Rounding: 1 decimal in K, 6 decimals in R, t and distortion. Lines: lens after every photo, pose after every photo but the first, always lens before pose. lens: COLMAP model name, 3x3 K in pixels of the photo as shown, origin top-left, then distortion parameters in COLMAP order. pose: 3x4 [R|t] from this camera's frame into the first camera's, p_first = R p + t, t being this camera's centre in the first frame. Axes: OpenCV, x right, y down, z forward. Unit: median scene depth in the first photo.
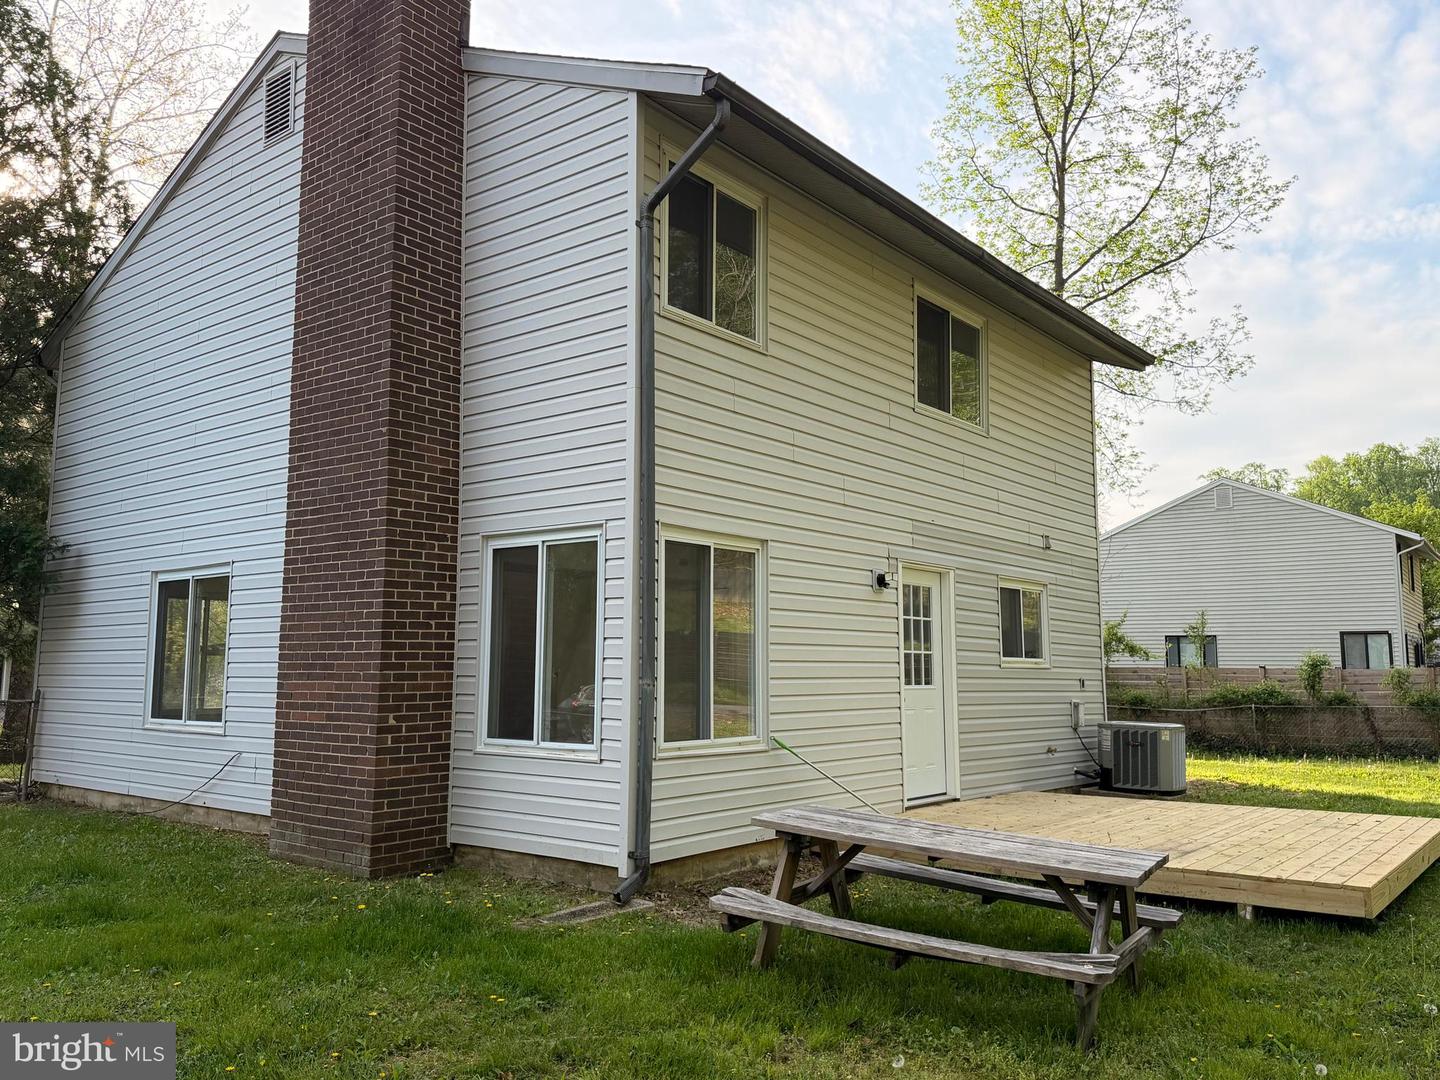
lens RADIAL K [[1125.6, 0, 720.0], [0, 1125.6, 540.0], [0, 0, 1]] dist [0.006781, 0.000857]
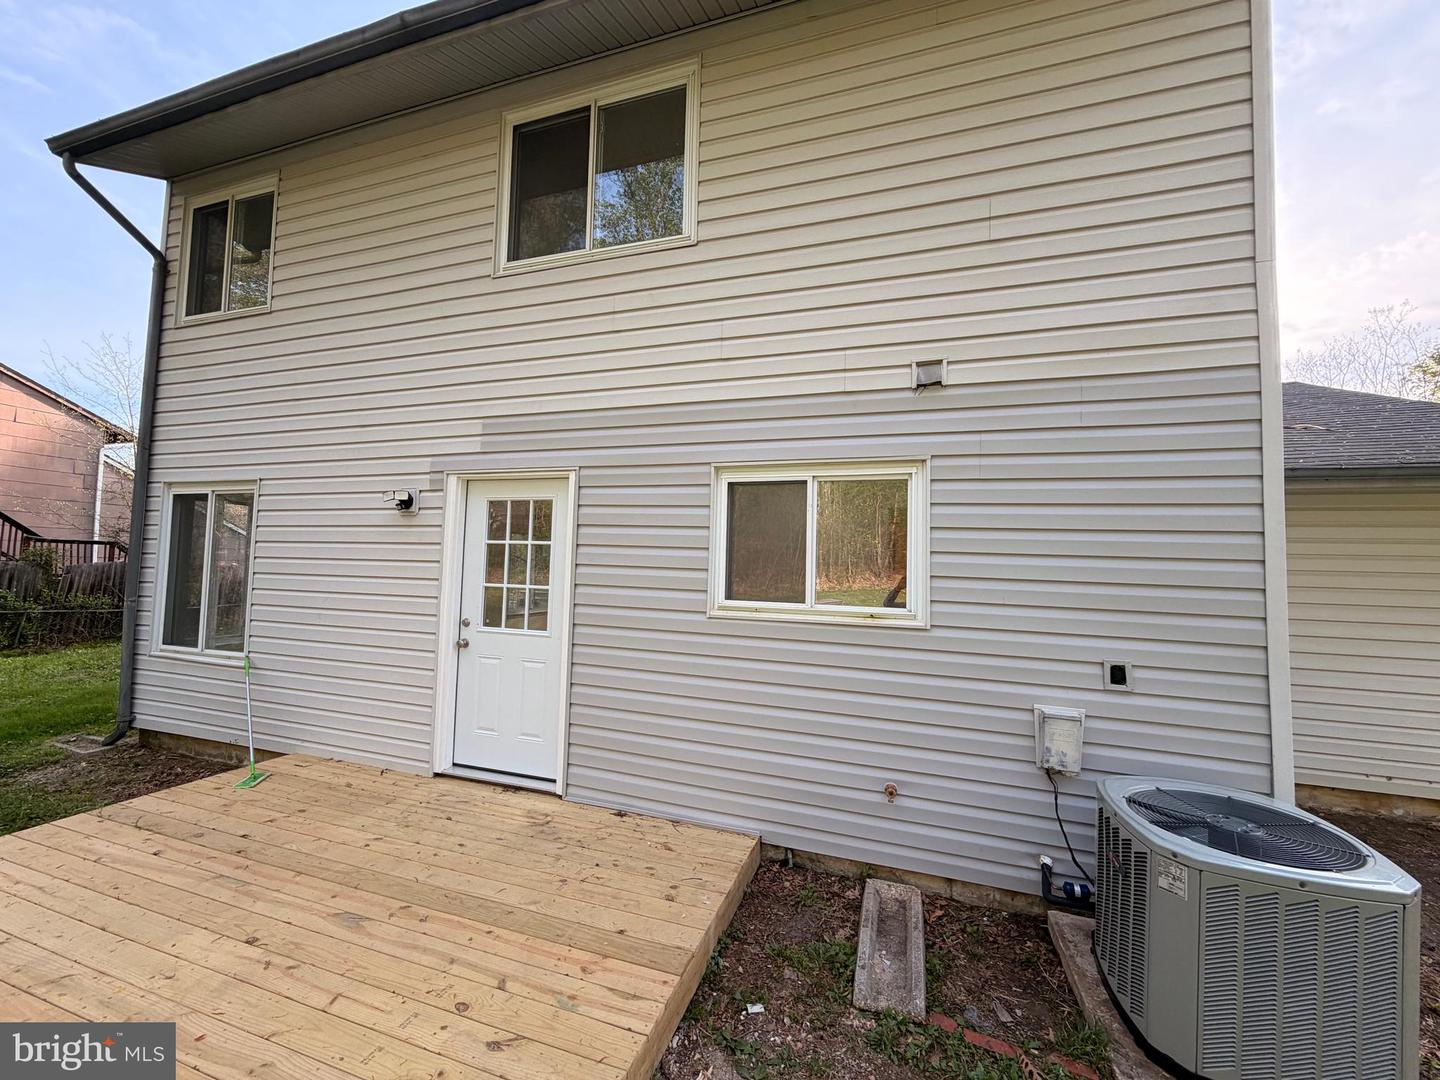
lens RADIAL K [[578.0, 0, 720.0], [0, 578.0, 540.0], [0, 0, 1]] dist [-0.001437, -0.000094]
pose [[0.342775, -0.042154, -0.938471, 0.593069], [0.081110, 0.996590, -0.015139, 0.085219], [0.935909, -0.070930, 0.345026, 0.989971]]
